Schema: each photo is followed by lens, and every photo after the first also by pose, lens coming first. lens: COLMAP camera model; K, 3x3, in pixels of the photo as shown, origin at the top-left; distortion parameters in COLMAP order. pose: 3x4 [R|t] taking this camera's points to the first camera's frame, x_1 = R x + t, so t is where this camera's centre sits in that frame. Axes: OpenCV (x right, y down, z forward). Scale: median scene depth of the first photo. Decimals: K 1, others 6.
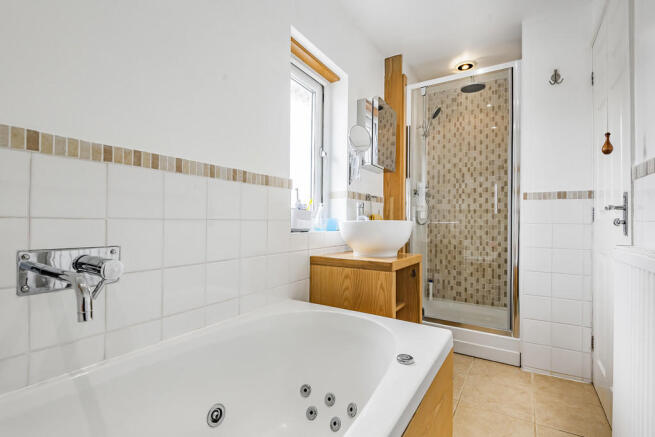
lens RADIAL K [[314.5, 0, 327.1], [0, 314.5, 221.9], [0, 0, 1]] dist [-0.000628, -0.000081]
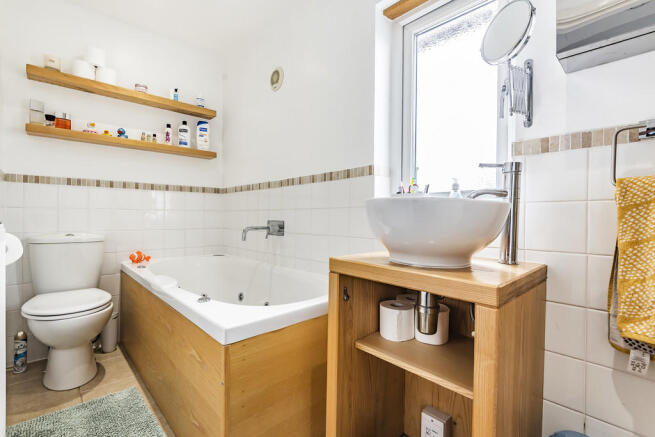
lens RADIAL K [[295.8, 0, 327.4], [0, 295.8, 218.5], [0, 0, 1]] dist [-0.001622, -0.004339]
pose [[-0.253475, -0.004445, -0.967332, 1.012813], [-0.000609, 0.999990, -0.004435, 0.048355], [0.967342, -0.000535, -0.253475, 1.337118]]
